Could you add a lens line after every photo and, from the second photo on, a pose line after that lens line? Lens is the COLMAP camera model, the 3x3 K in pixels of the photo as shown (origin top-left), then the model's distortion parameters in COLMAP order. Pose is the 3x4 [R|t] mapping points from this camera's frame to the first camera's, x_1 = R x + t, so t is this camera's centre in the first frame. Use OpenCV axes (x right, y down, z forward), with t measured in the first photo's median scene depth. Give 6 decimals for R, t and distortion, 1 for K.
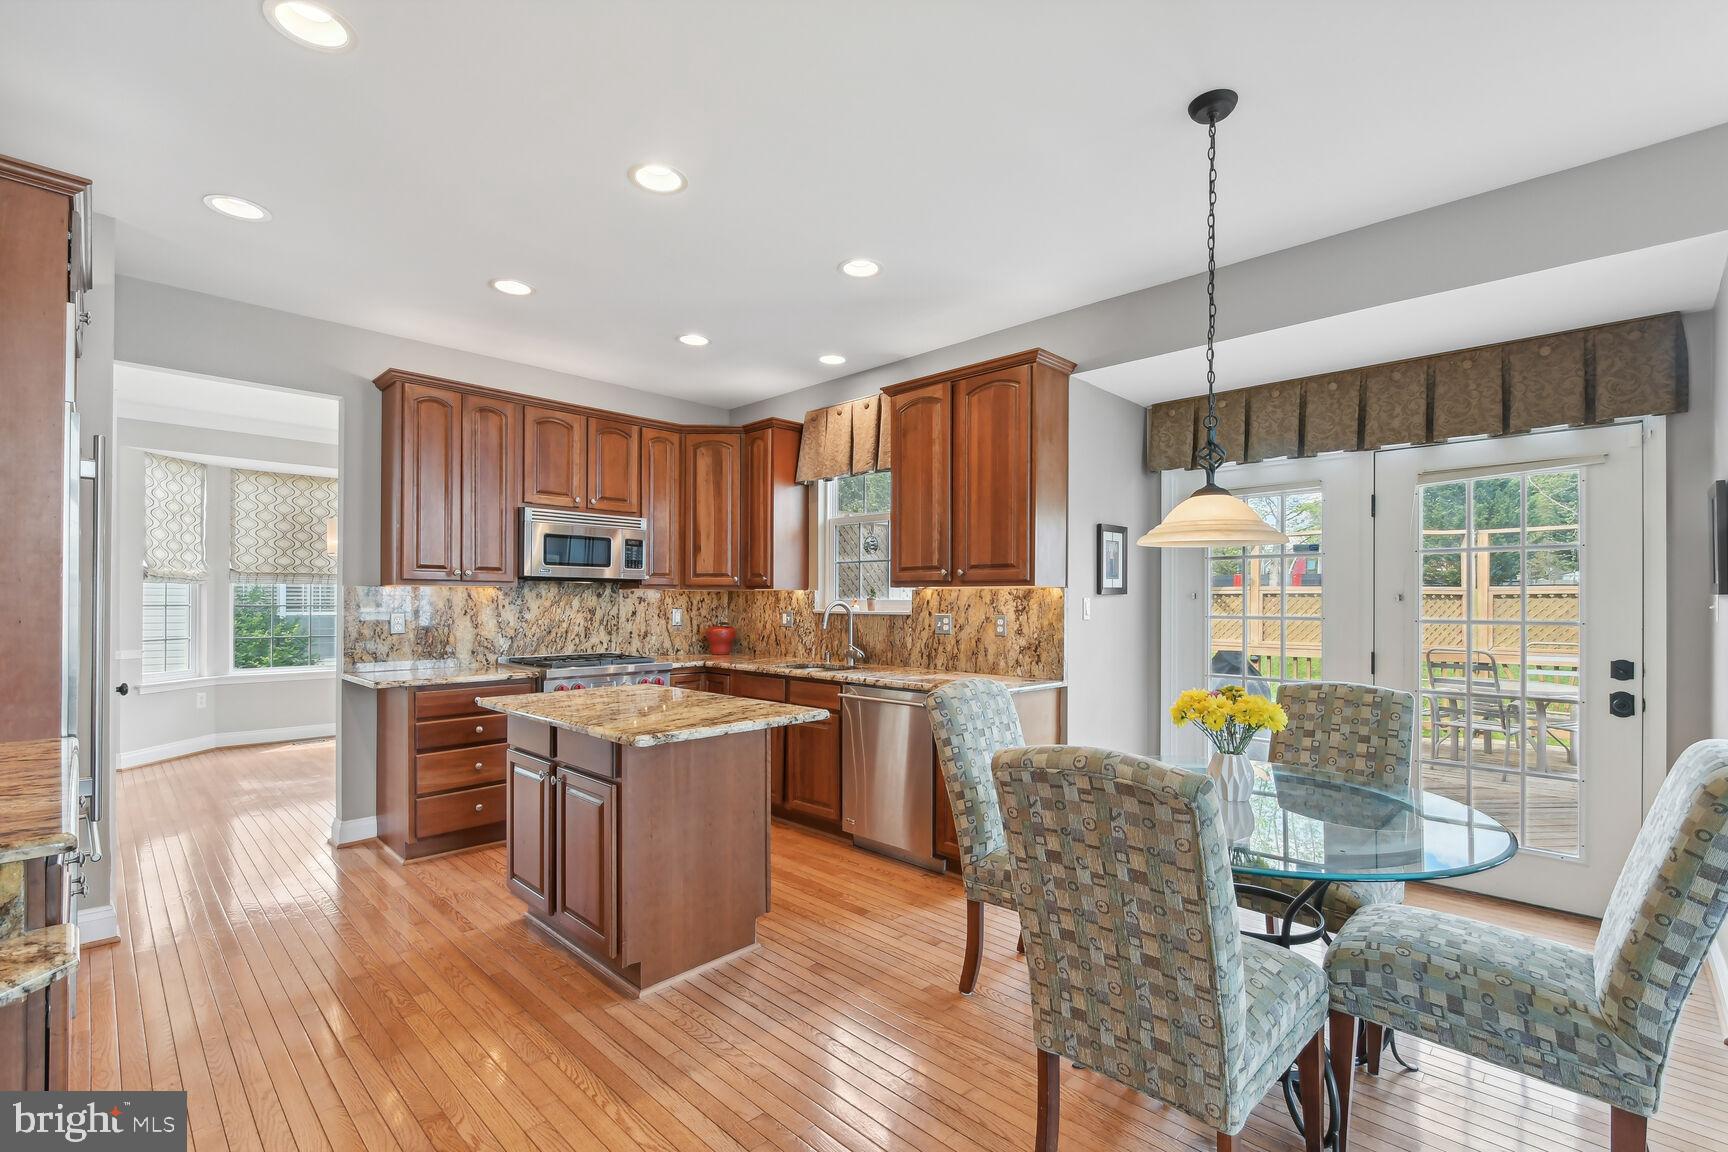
lens RADIAL K [[747.8, 0, 860.0], [0, 747.8, 596.7], [0, 0, 1]] dist [0.000899, -0.000042]
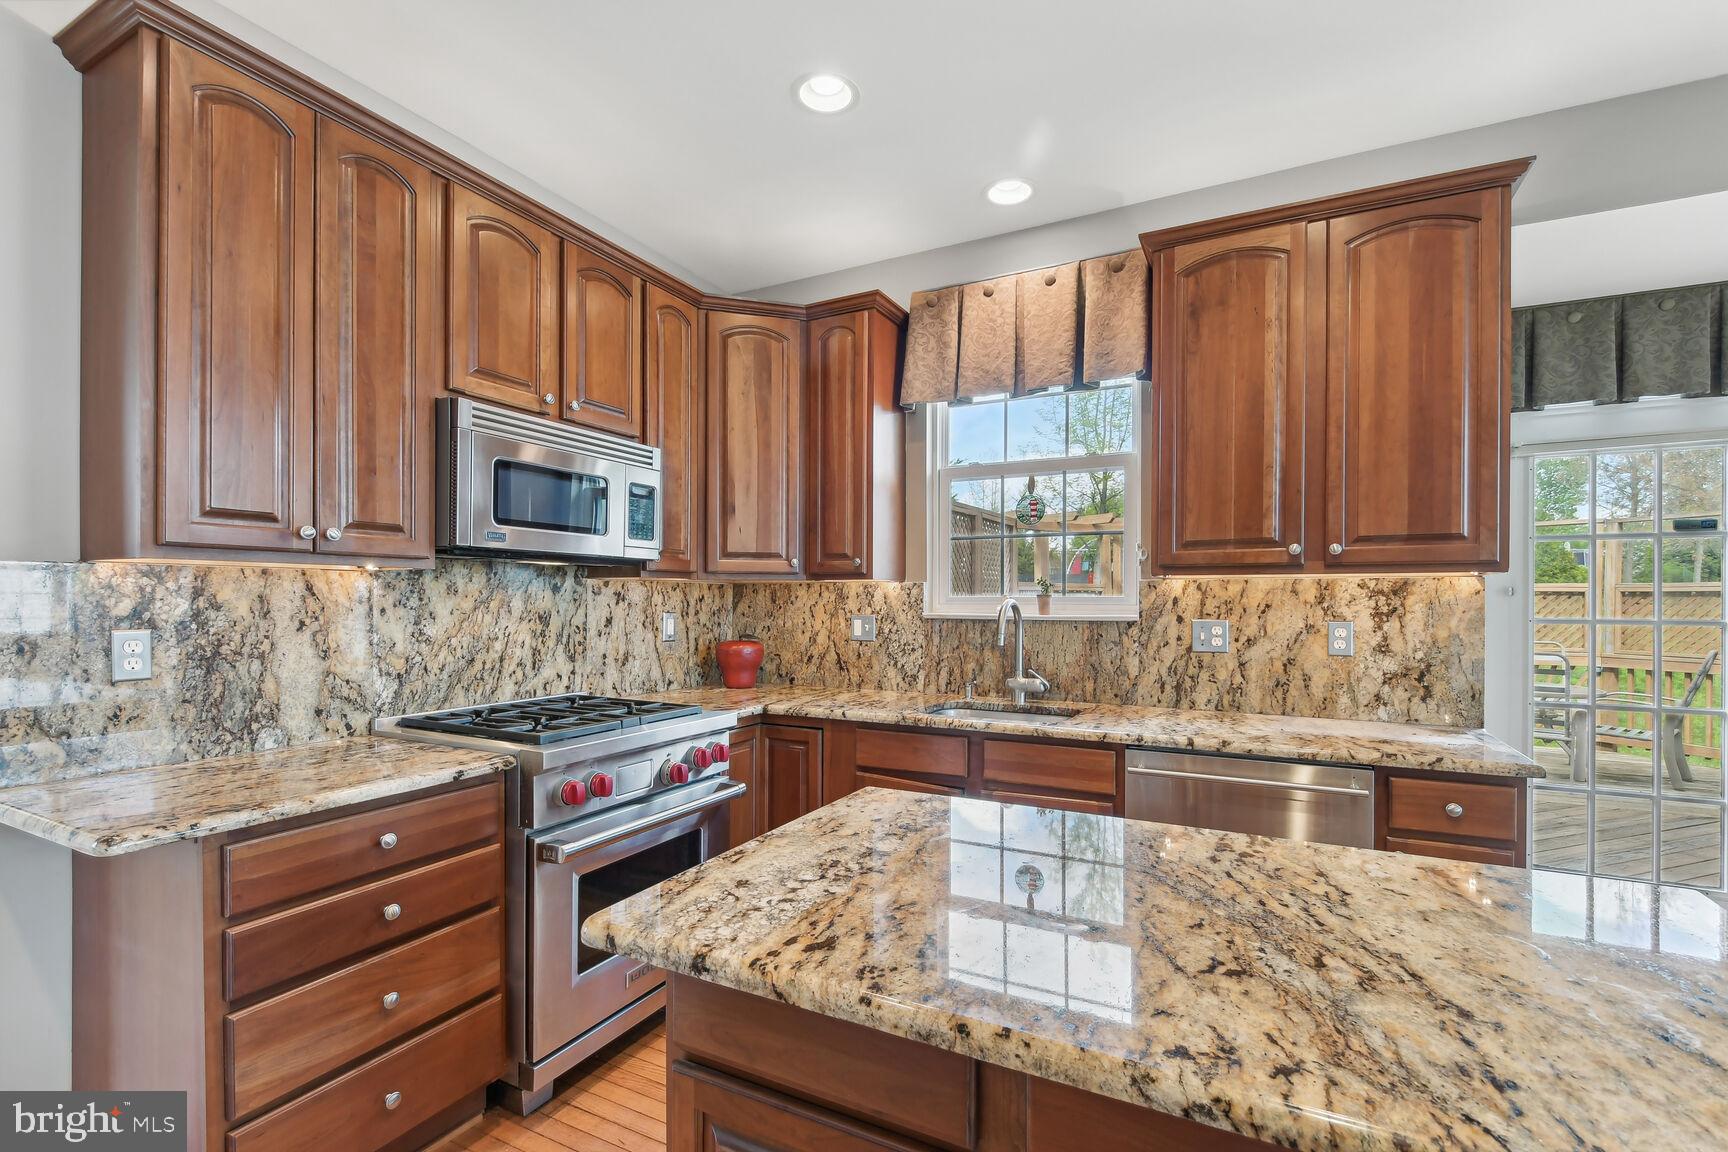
lens RADIAL K [[769.5, 0, 860.8], [0, 769.5, 602.4], [0, 0, 1]] dist [0.001804, -0.004595]
pose [[0.958787, -0.002180, 0.284119, -0.326958], [-0.000339, 0.999961, 0.008819, 0.003084], [-0.284127, -0.008552, 0.958748, 0.447633]]
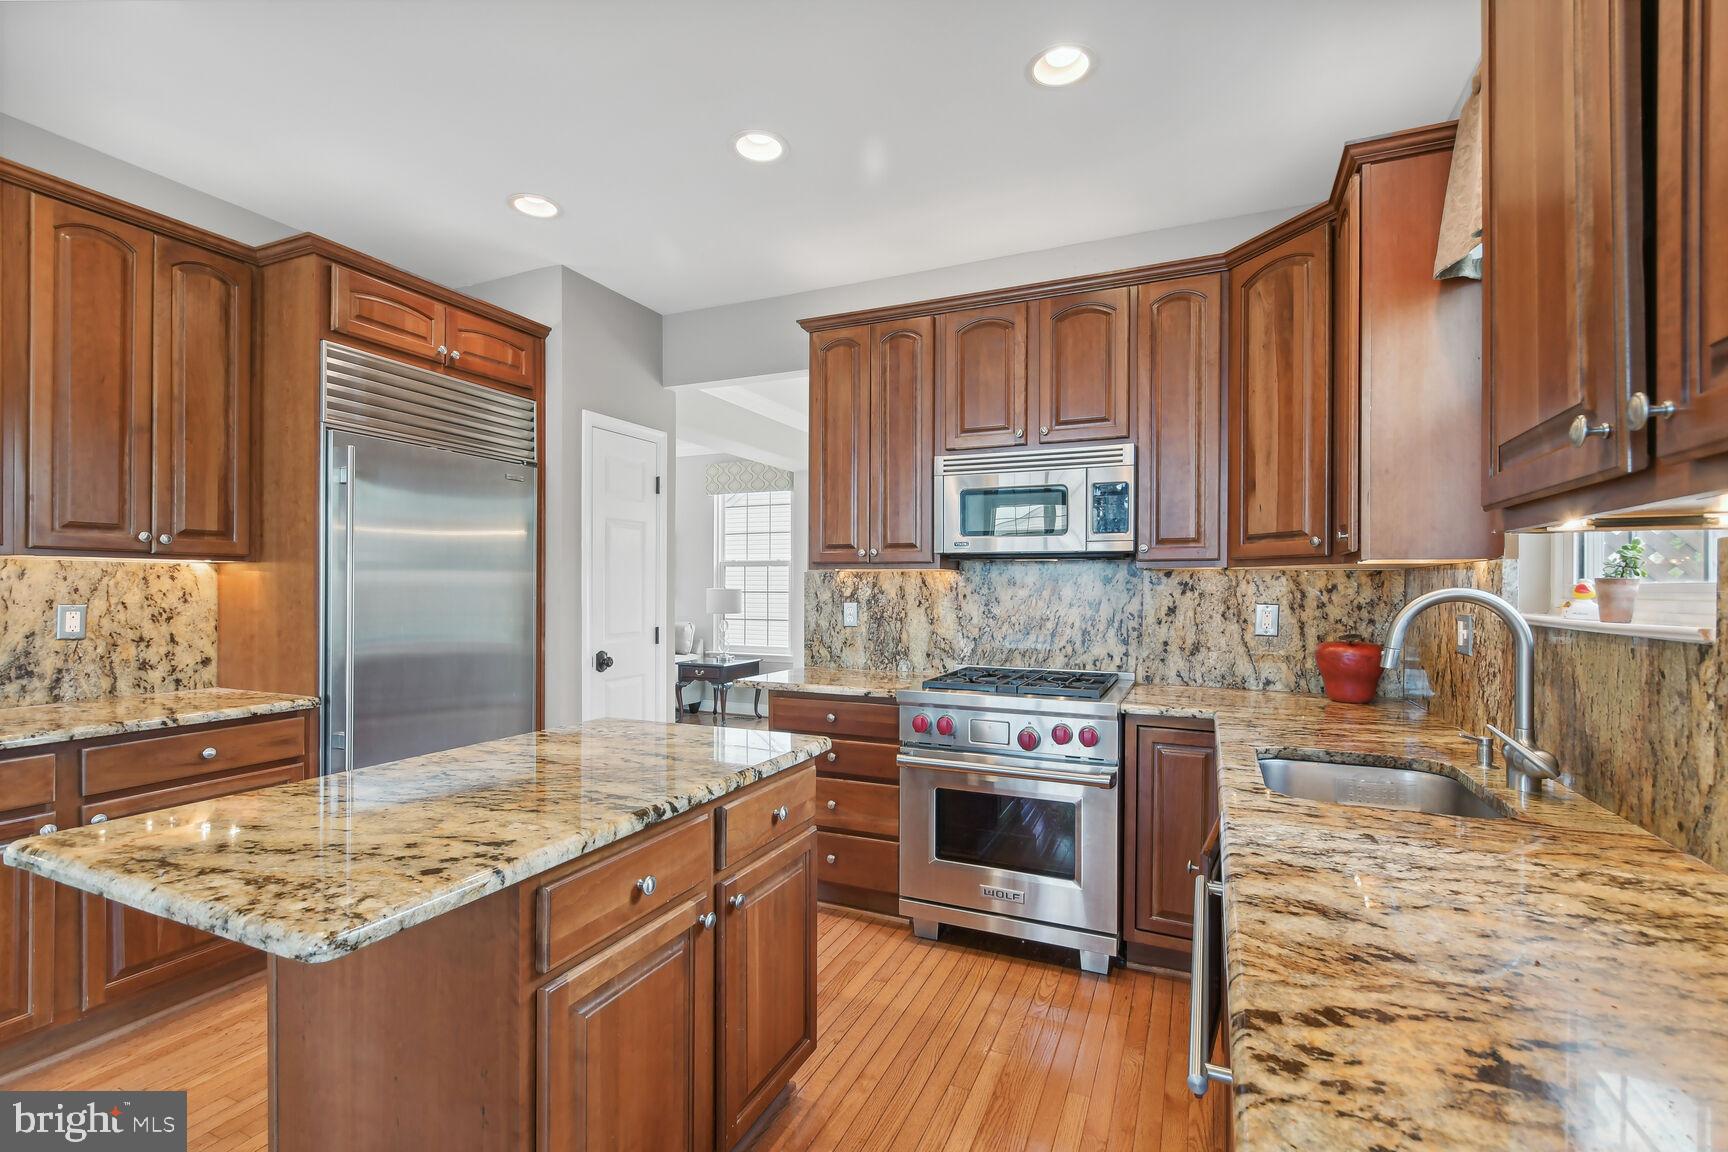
lens RADIAL K [[759.7, 0, 873.3], [0, 759.7, 588.9], [0, 0, 1]] dist [0.000295, -0.000330]
pose [[0.354439, -0.001515, -0.935078, 0.195835], [0.001459, 0.999998, -0.001067, 0.006384], [0.935078, -0.000986, 0.354441, 0.655523]]
